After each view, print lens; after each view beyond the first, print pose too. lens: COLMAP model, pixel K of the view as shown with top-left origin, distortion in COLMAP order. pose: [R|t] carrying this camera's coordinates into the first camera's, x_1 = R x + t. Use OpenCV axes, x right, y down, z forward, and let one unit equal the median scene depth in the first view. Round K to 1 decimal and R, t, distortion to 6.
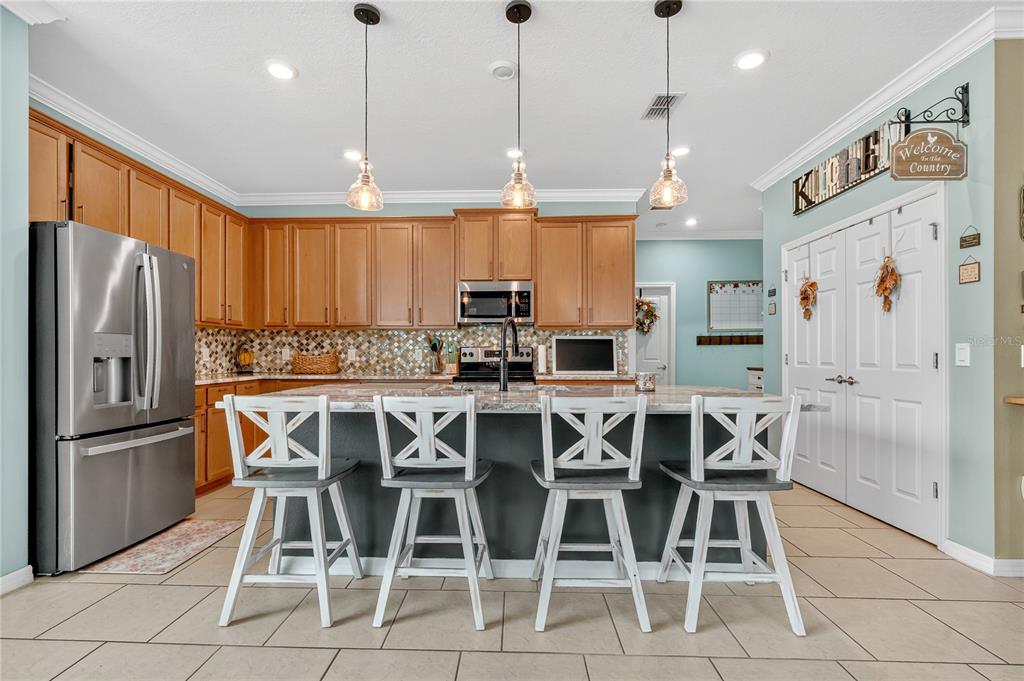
lens RADIAL K [[478.0, 0, 514.7], [0, 478.0, 356.6], [0, 0, 1]] dist [-0.003186, 0.001084]
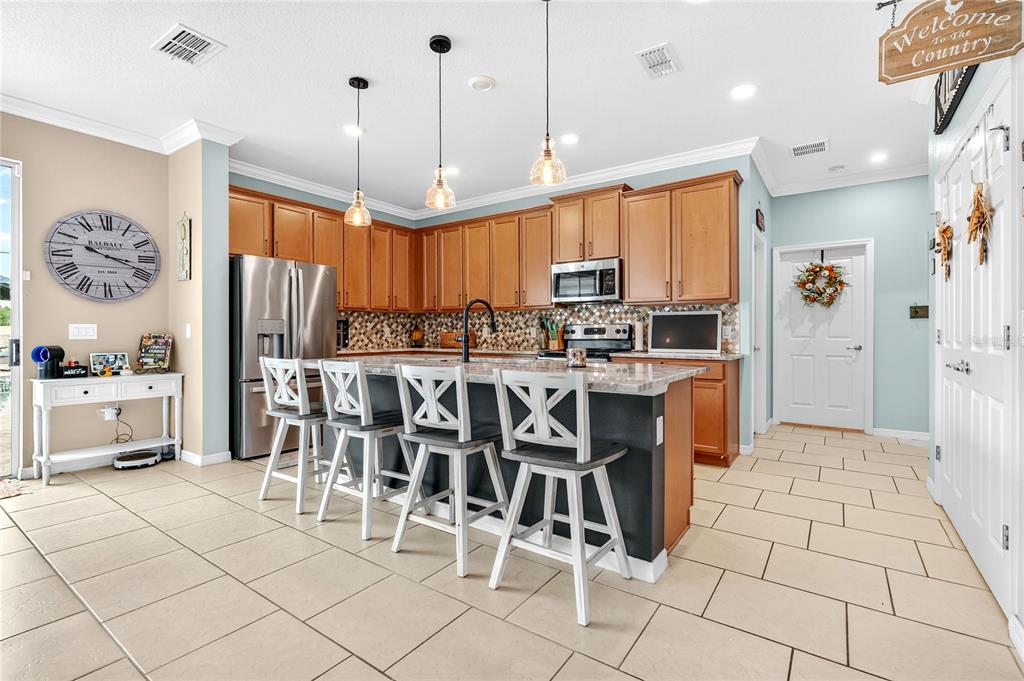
lens RADIAL K [[478.0, 0, 515.4], [0, 478.0, 337.3], [0, 0, 1]] dist [-0.003186, 0.001084]
pose [[0.833223, 0.003045, -0.552929, 0.401256], [-0.000125, 0.999986, 0.005318, 0.002165], [0.552937, -0.004362, 0.833212, 0.053115]]
